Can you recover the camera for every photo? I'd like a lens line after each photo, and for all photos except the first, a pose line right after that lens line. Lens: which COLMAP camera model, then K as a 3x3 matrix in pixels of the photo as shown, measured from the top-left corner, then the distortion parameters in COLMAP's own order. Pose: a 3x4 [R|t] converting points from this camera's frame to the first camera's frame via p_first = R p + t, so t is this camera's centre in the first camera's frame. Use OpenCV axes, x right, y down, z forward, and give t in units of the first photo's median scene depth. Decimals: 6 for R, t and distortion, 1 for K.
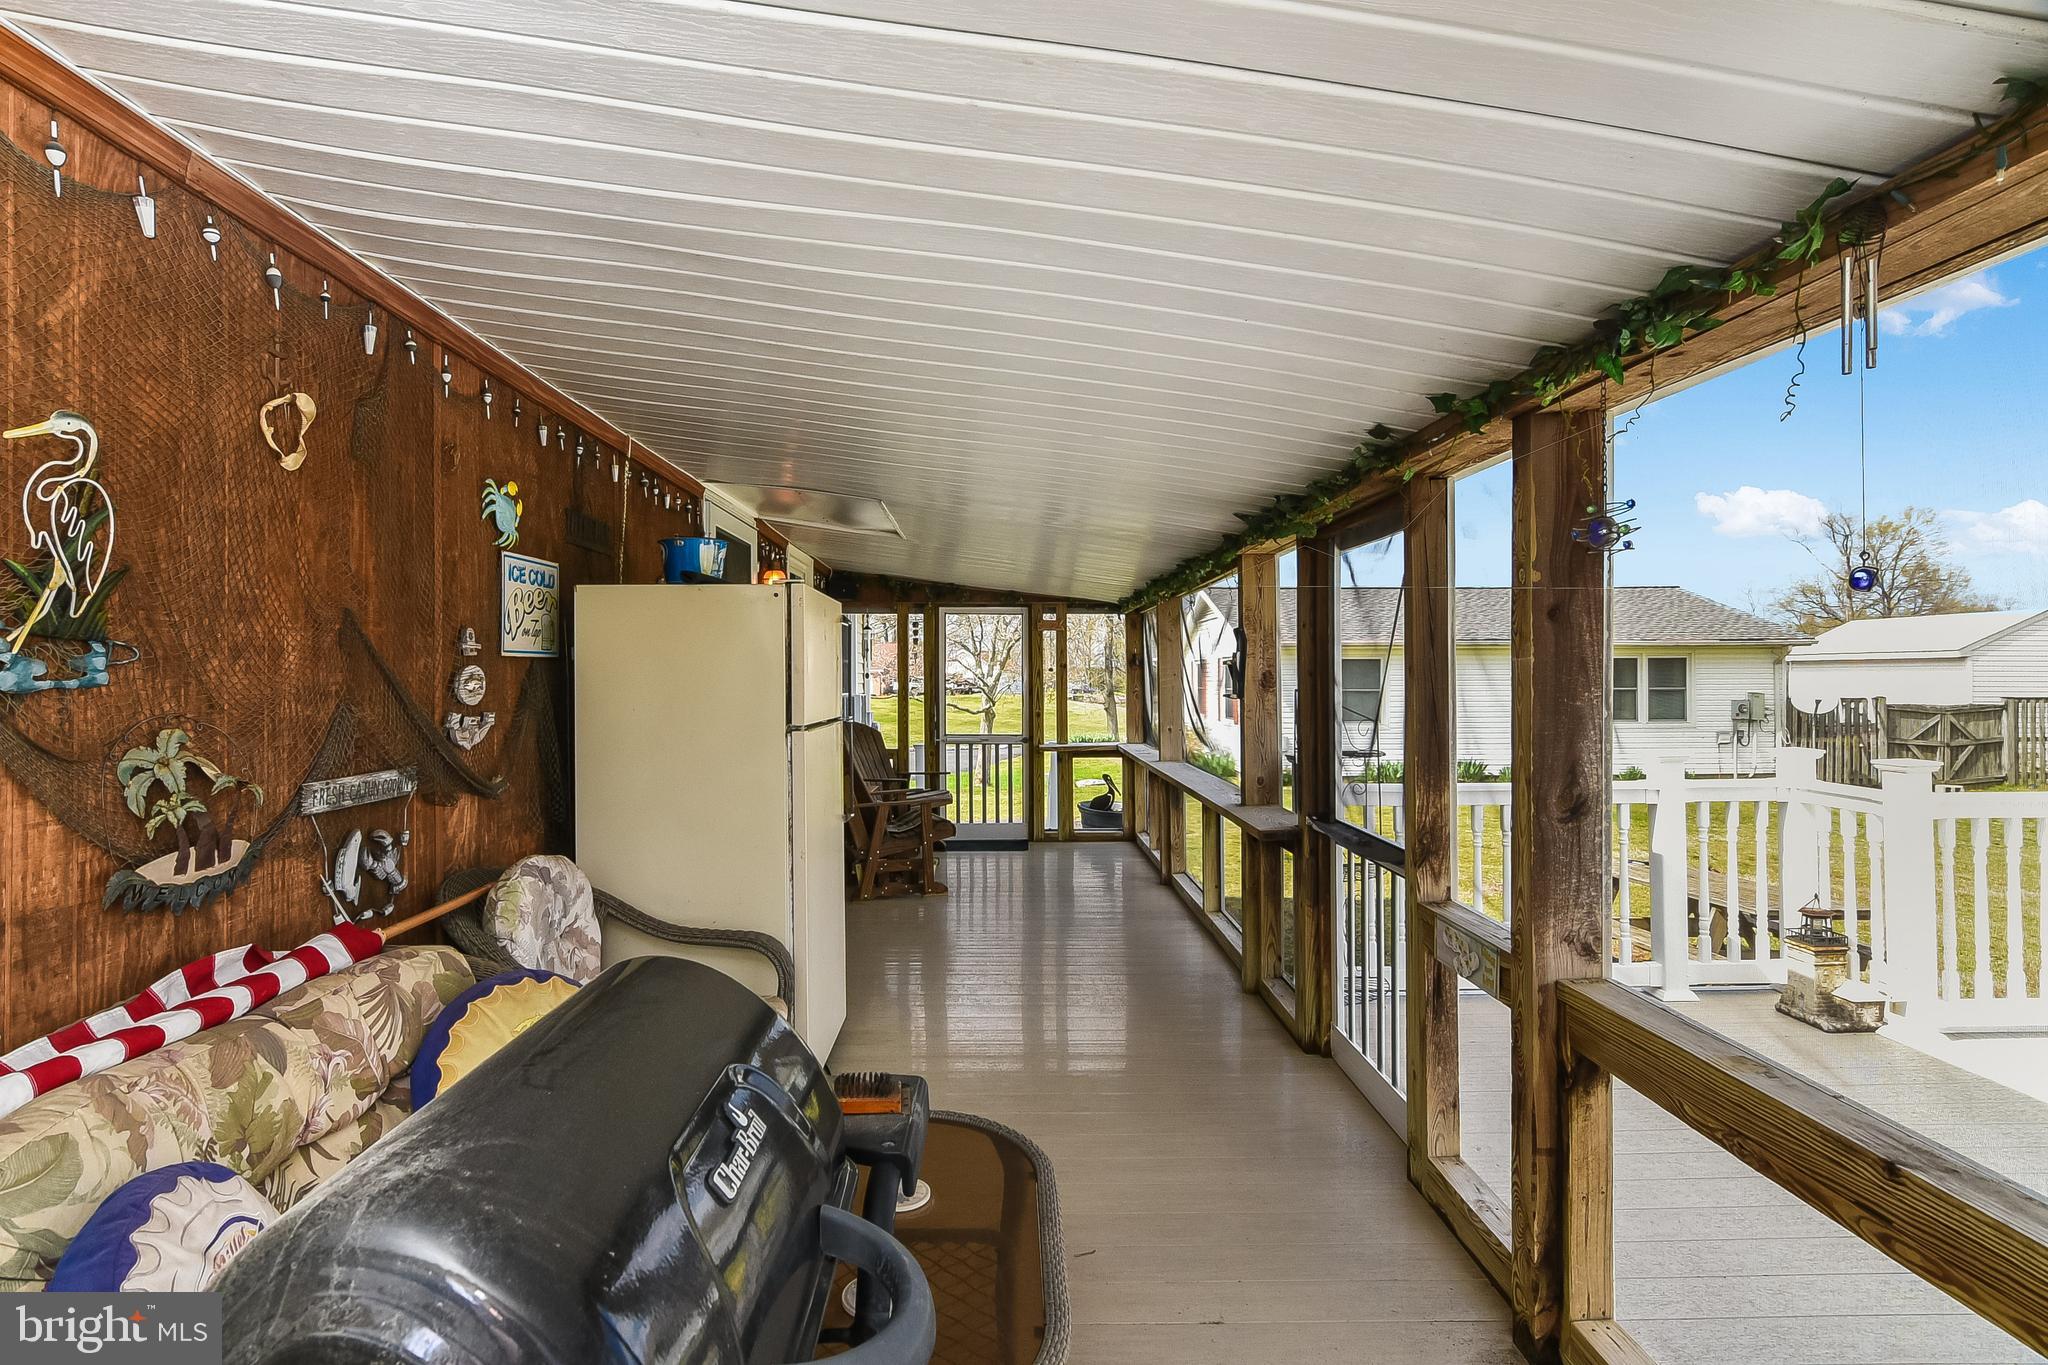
lens RADIAL K [[1022.6, 0, 1003.1], [0, 1022.6, 651.9], [0, 0, 1]] dist [-0.062226, 0.025441]
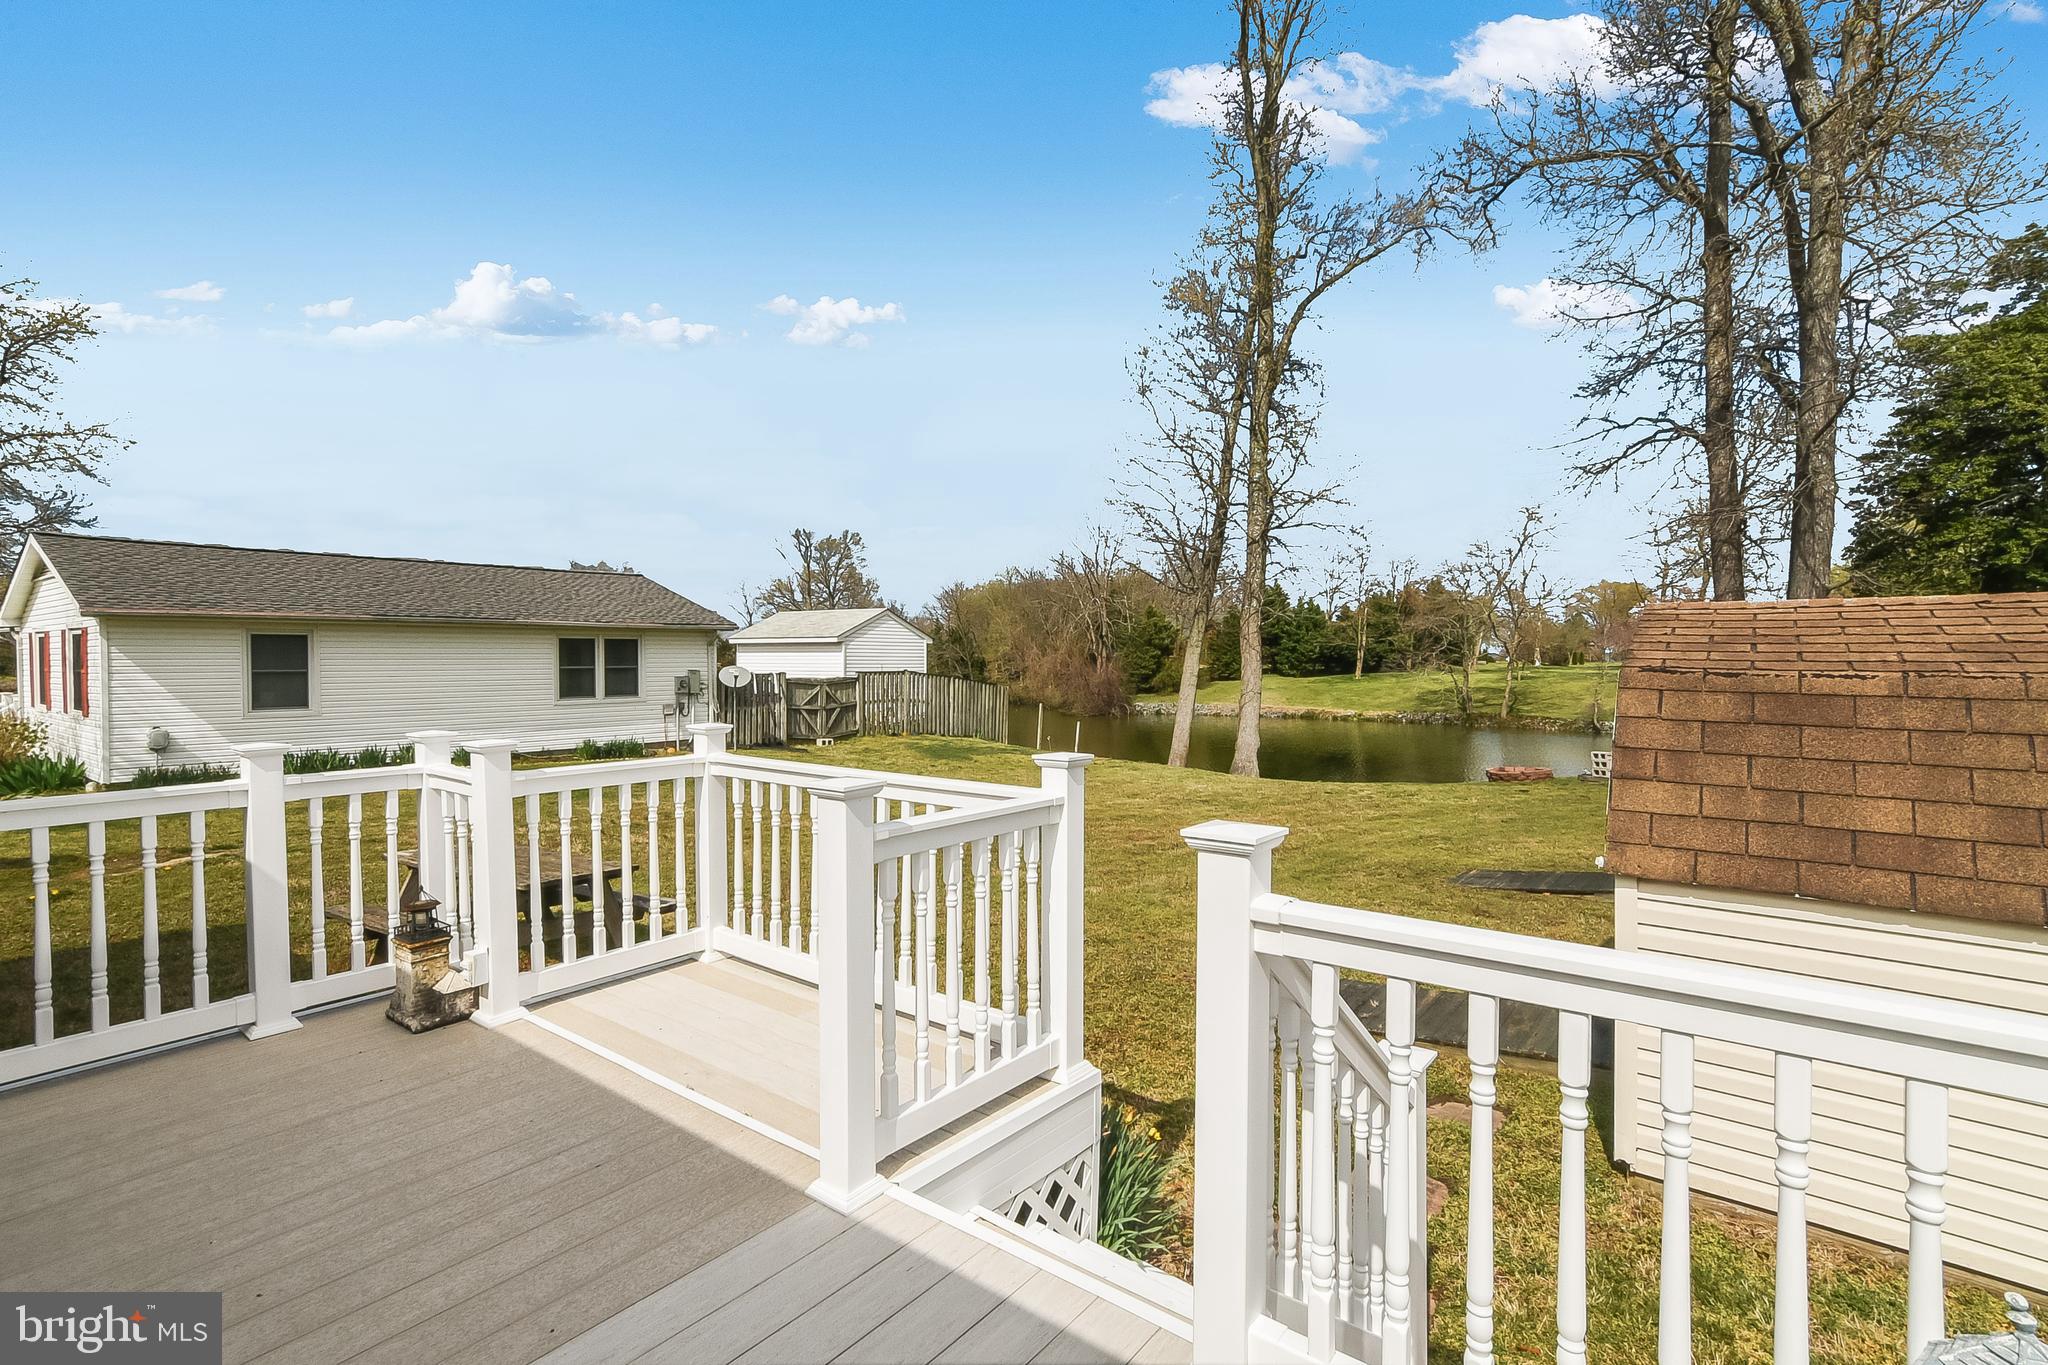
lens RADIAL K [[967.7, 0, 1015.9], [0, 967.7, 694.0], [0, 0, 1]] dist [0.002342, 0.000082]
pose [[0.619863, -0.030175, 0.784130, 0.100362], [-0.019993, 0.998329, 0.054222, -0.000237], [-0.784456, -0.049287, 0.618224, -0.002042]]
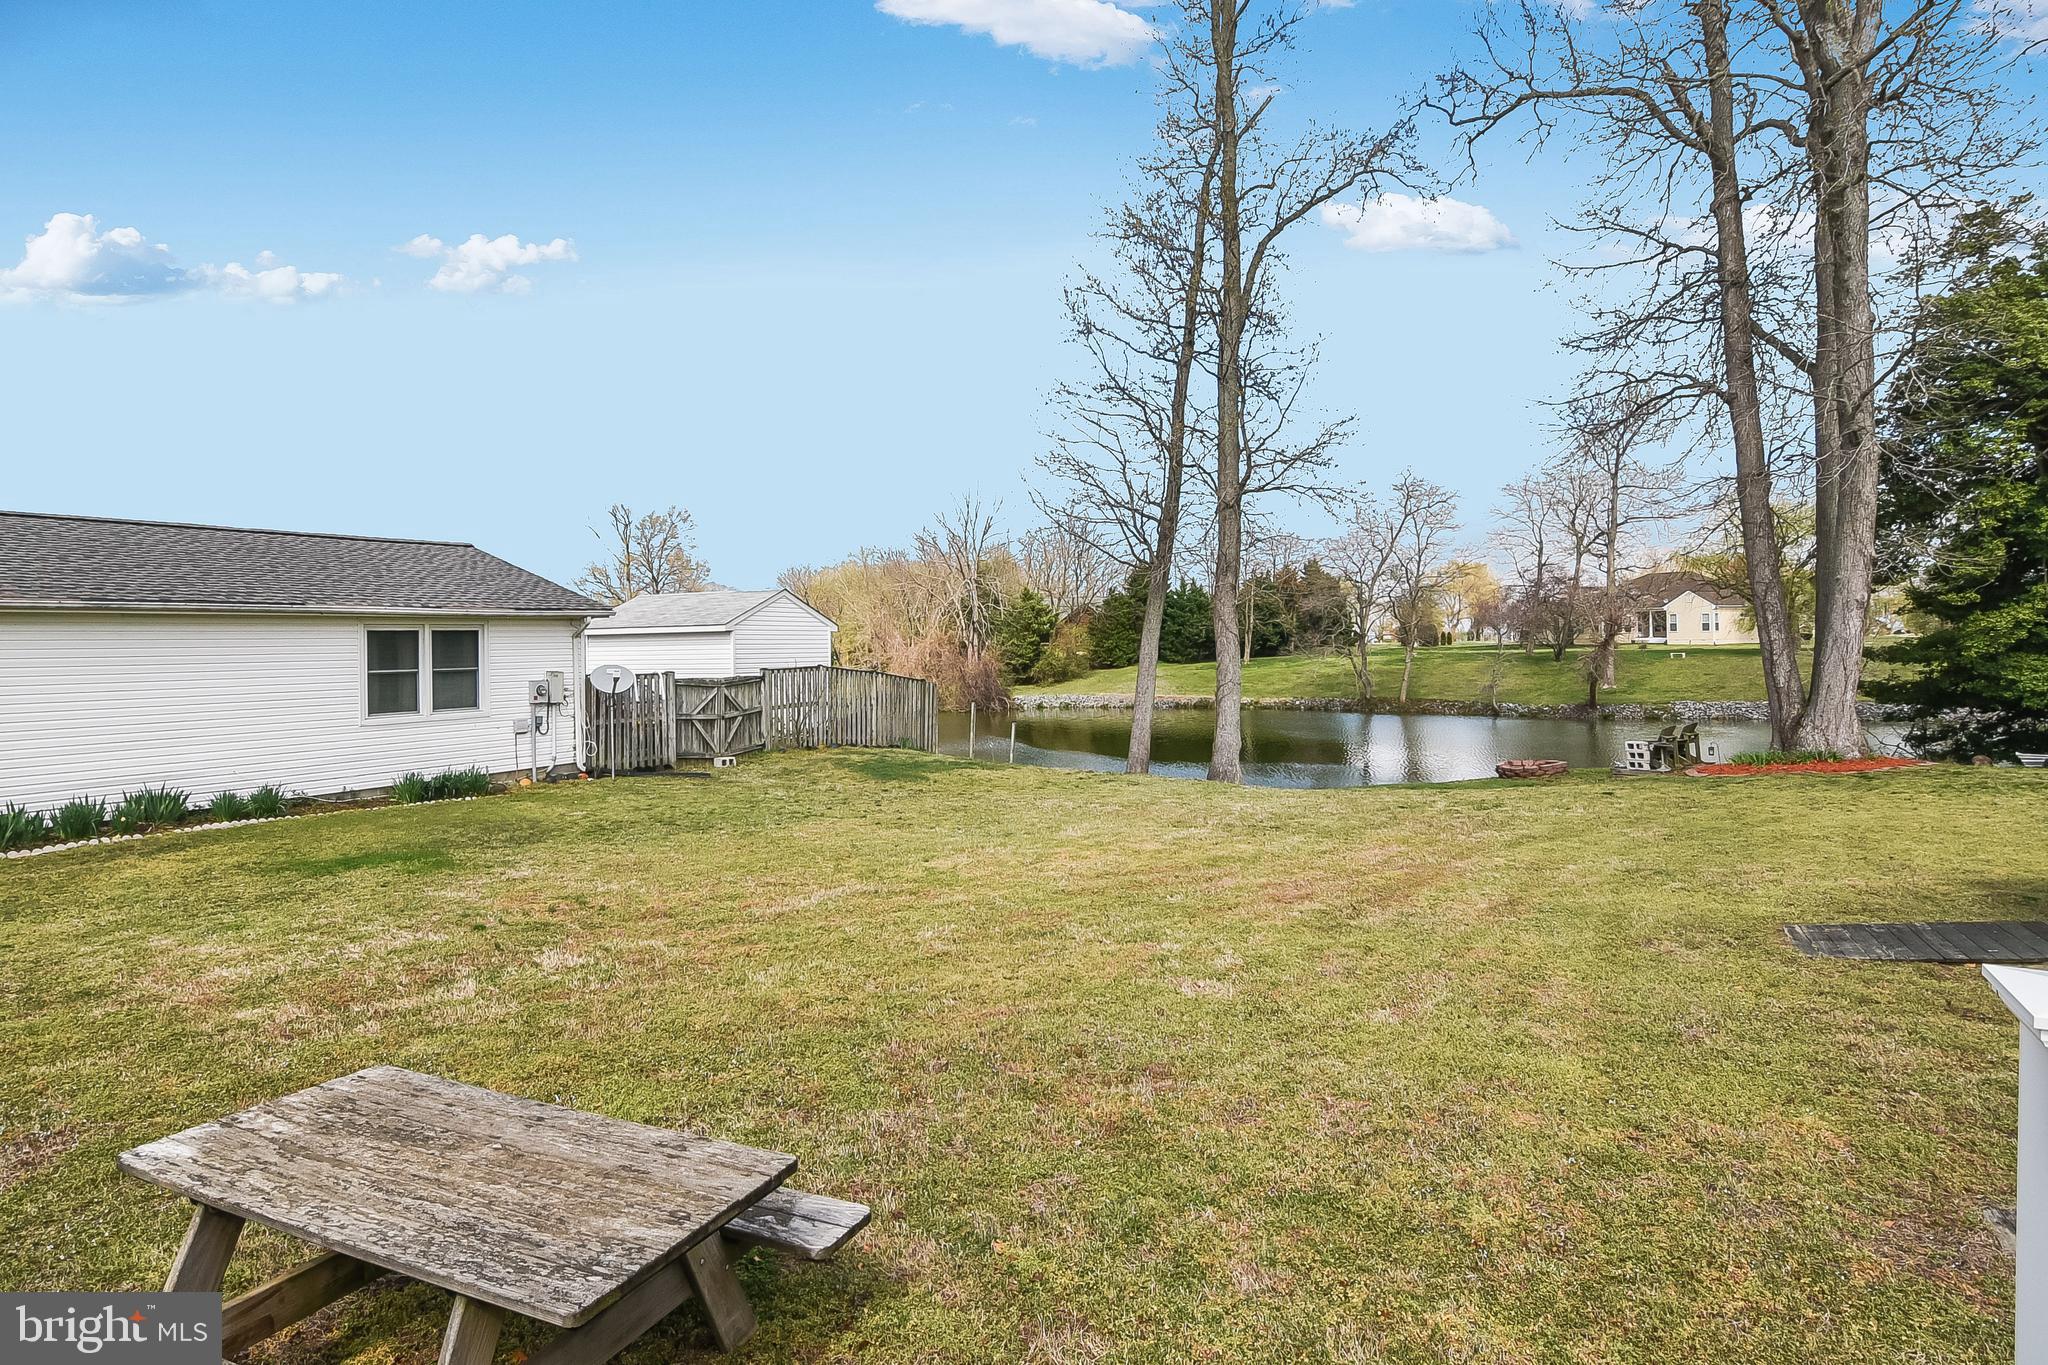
lens RADIAL K [[1022.6, 0, 1003.1], [0, 1022.6, 651.9], [0, 0, 1]] dist [-0.062226, 0.025441]
pose [[0.484284, -0.014612, 0.874789, 0.181240], [-0.005762, 0.999786, 0.019890, 0.004751], [-0.874892, -0.014673, 0.484096, 0.239484]]
